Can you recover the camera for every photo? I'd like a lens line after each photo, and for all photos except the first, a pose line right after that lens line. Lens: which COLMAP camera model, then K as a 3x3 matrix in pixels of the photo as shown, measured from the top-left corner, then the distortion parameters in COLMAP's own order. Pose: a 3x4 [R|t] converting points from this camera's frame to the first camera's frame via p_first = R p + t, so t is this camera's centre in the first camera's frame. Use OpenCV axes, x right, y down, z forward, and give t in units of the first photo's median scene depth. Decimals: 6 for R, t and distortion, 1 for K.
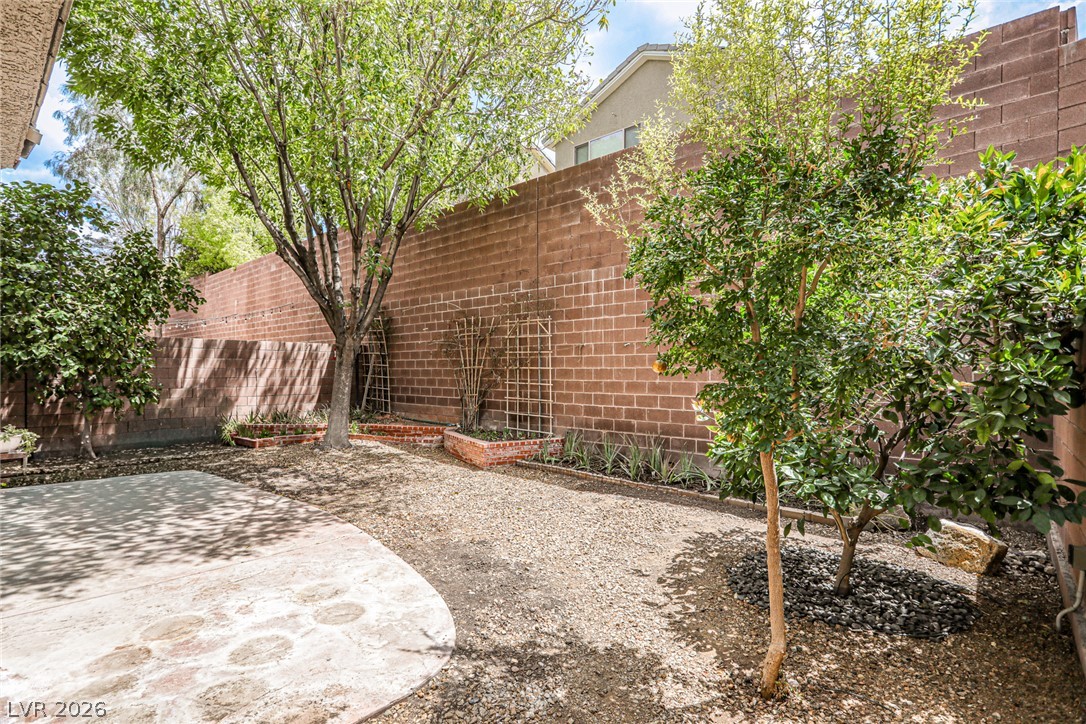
lens RADIAL K [[521.3, 0, 542.0], [0, 521.3, 370.9], [0, 0, 1]] dist [0.001145, 0.000300]
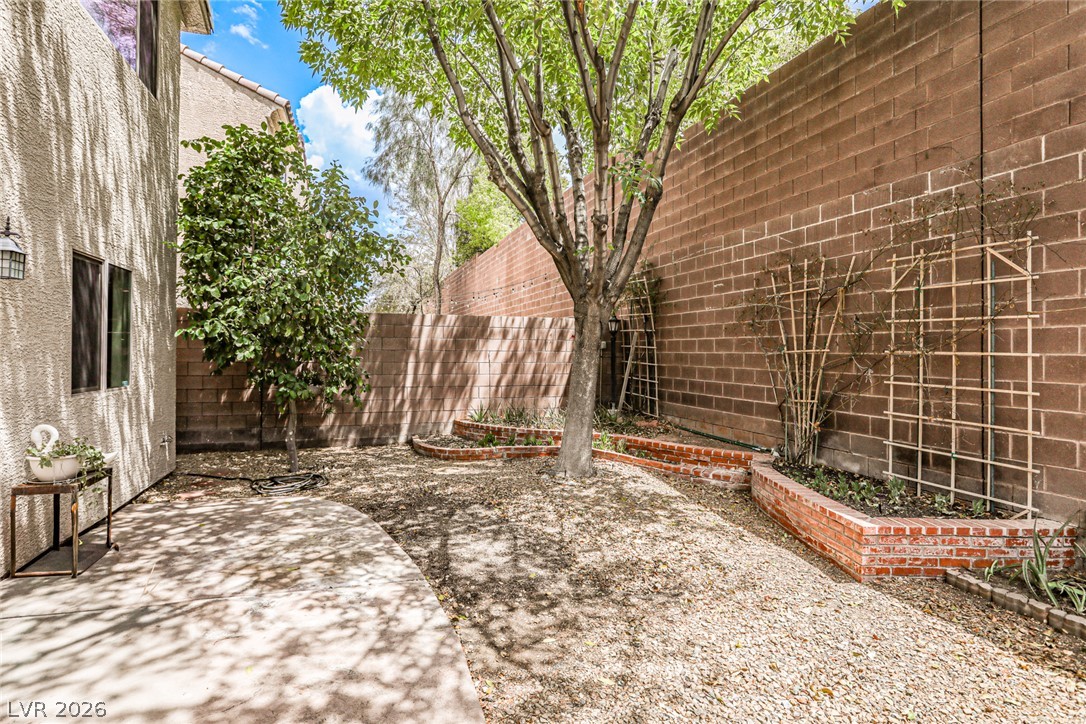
lens RADIAL K [[534.4, 0, 515.6], [0, 534.4, 350.9], [0, 0, 1]] dist [-0.014272, 0.000474]
pose [[0.853672, 0.006030, -0.520776, -0.111800], [-0.008290, 0.999964, -0.002012, -0.003865], [0.520745, 0.006035, 0.853691, 0.393804]]
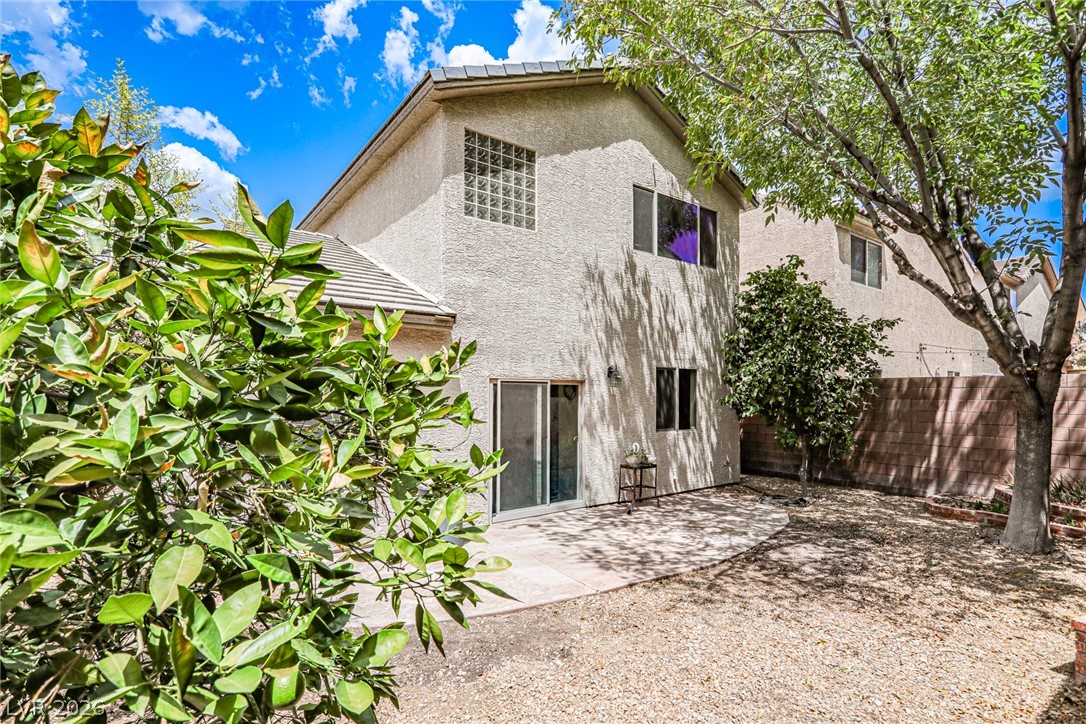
lens RADIAL K [[530.9, 0, 538.7], [0, 530.9, 394.2], [0, 0, 1]] dist [0.001656, 0.000150]
pose [[-0.205951, 0.005950, -0.978544, 0.350194], [-0.006245, 0.999953, 0.007395, -0.038805], [0.978542, 0.007634, -0.205904, 0.570082]]
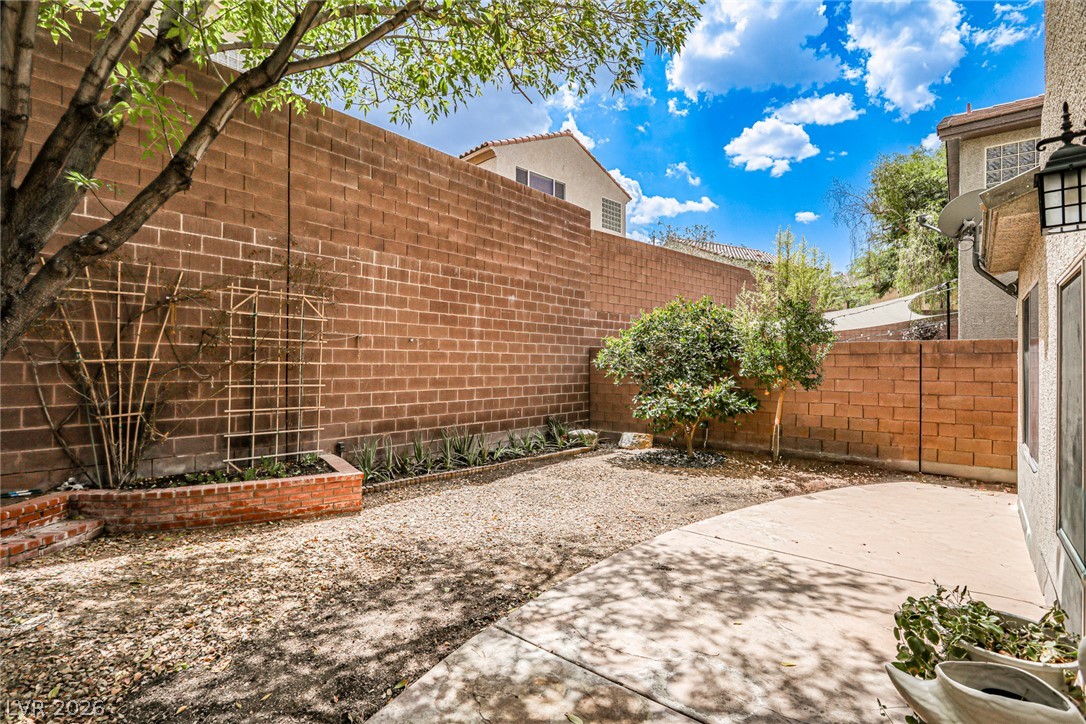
lens RADIAL K [[524.5, 0, 534.7], [0, 524.5, 361.6], [0, 0, 1]] dist [-0.000541, -0.000013]
pose [[-0.016280, 0.003757, 0.999860, -0.705895], [-0.004444, 0.999983, -0.003830, -0.006090], [-0.999858, -0.004505, -0.016263, 0.671418]]
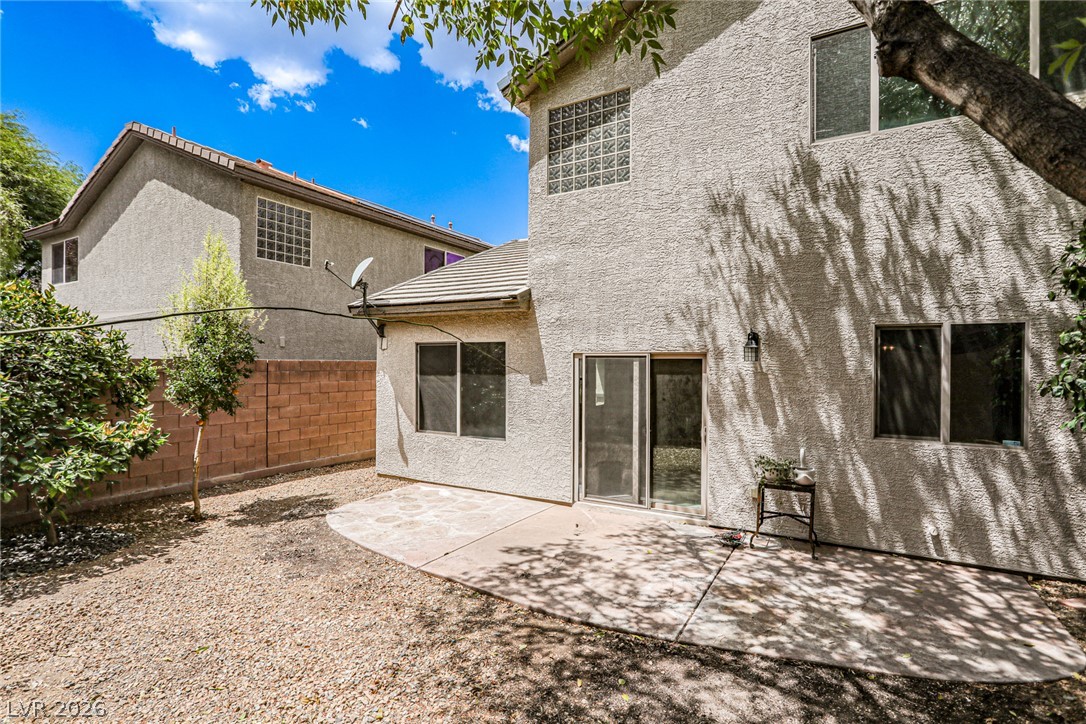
lens RADIAL K [[521.3, 0, 542.0], [0, 521.3, 370.9], [0, 0, 1]] dist [0.001145, 0.000300]
pose [[-0.979157, -0.000172, -0.203106, -0.193002], [-0.003995, 0.999822, 0.018416, -0.044222], [0.203067, 0.018844, -0.978983, 1.048597]]
